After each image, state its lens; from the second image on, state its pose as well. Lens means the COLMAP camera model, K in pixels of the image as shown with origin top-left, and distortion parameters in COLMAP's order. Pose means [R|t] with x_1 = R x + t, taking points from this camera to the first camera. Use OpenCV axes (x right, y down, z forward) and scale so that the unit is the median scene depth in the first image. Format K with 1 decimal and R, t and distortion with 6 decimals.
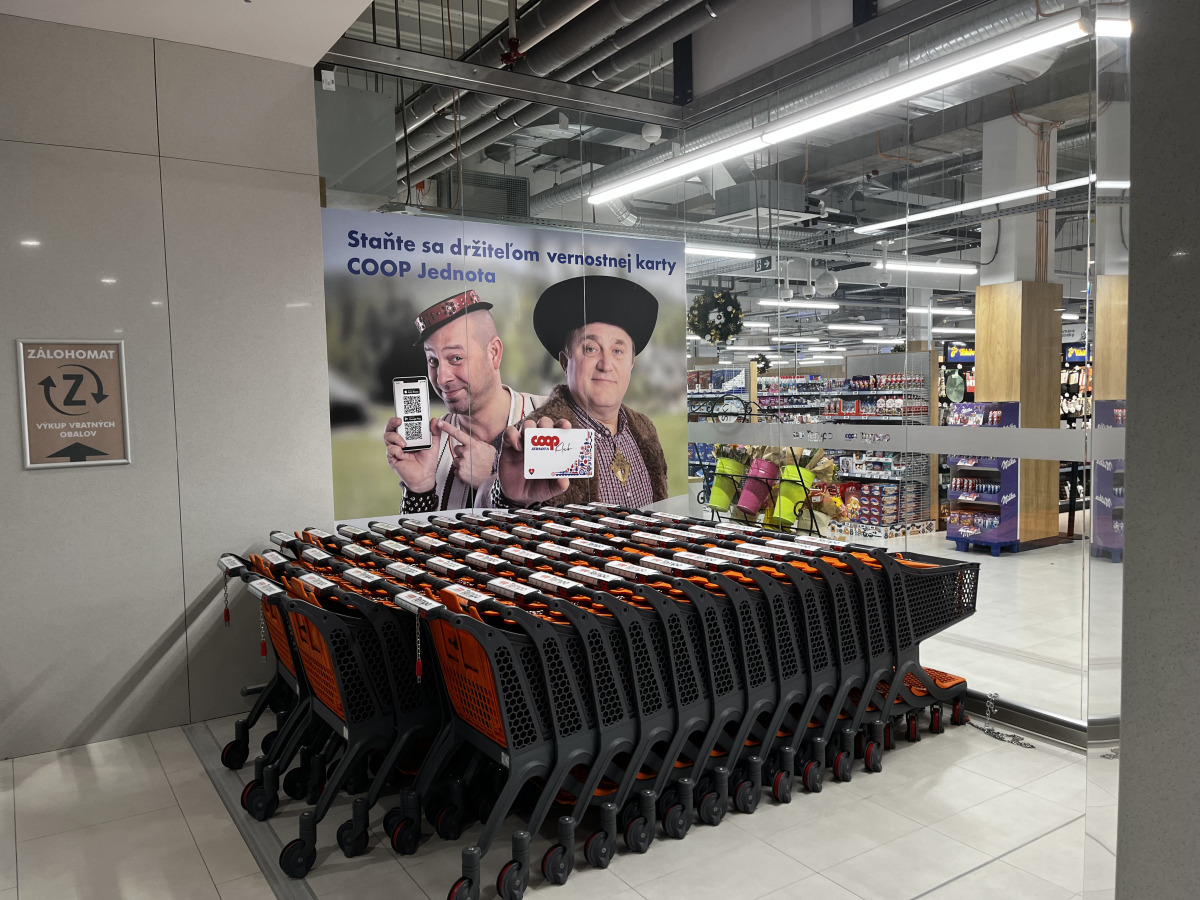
lens RADIAL K [[902.6, 0, 600.4], [0, 902.6, 449.6], [0, 0, 1]] dist [-0.002162, -0.004758]
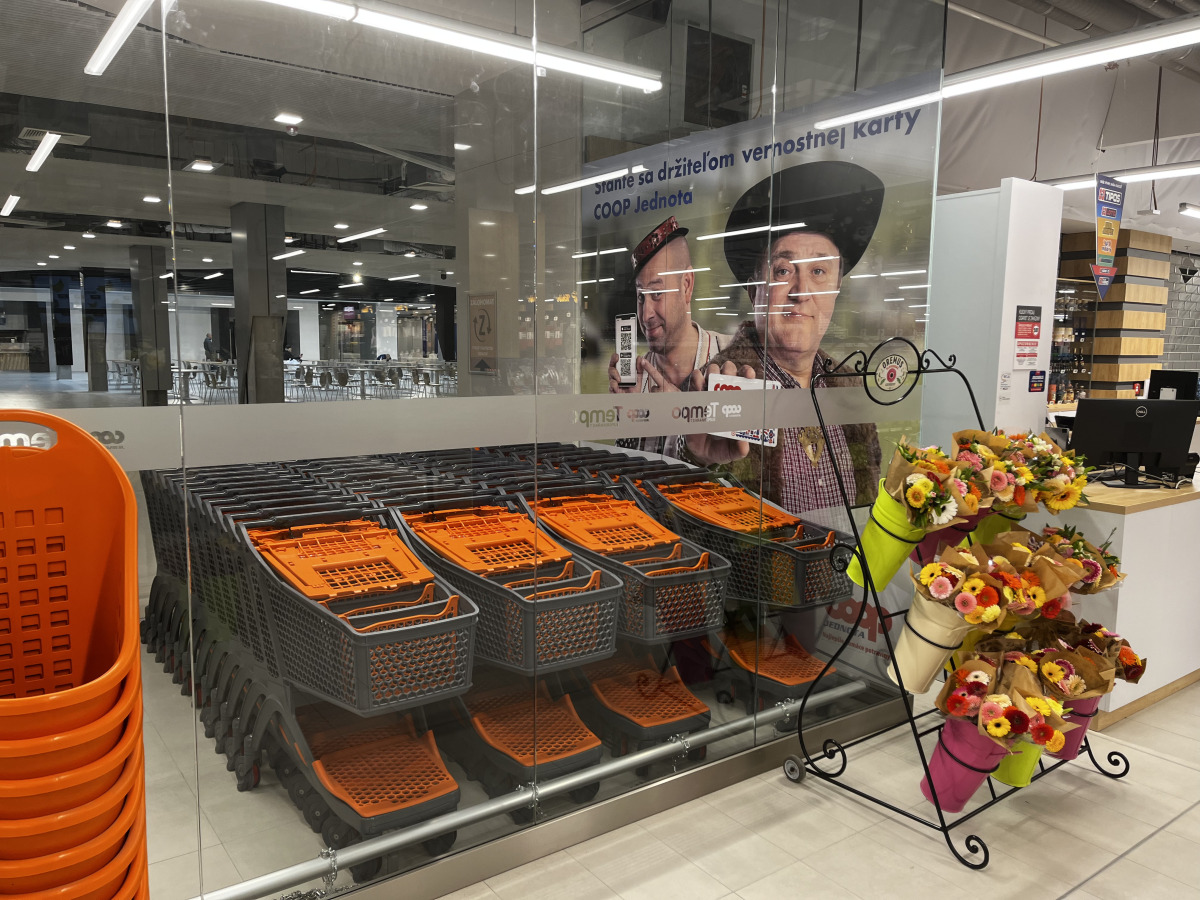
lens RADIAL K [[902.6, 0, 599.5], [0, 902.6, 452.8], [0, 0, 1]] dist [-0.002162, -0.004758]
pose [[0.043292, 0.139477, -0.989279, 0.757726], [-0.072450, 0.988038, 0.136131, -0.057949], [0.996432, 0.065780, 0.052879, 0.863325]]
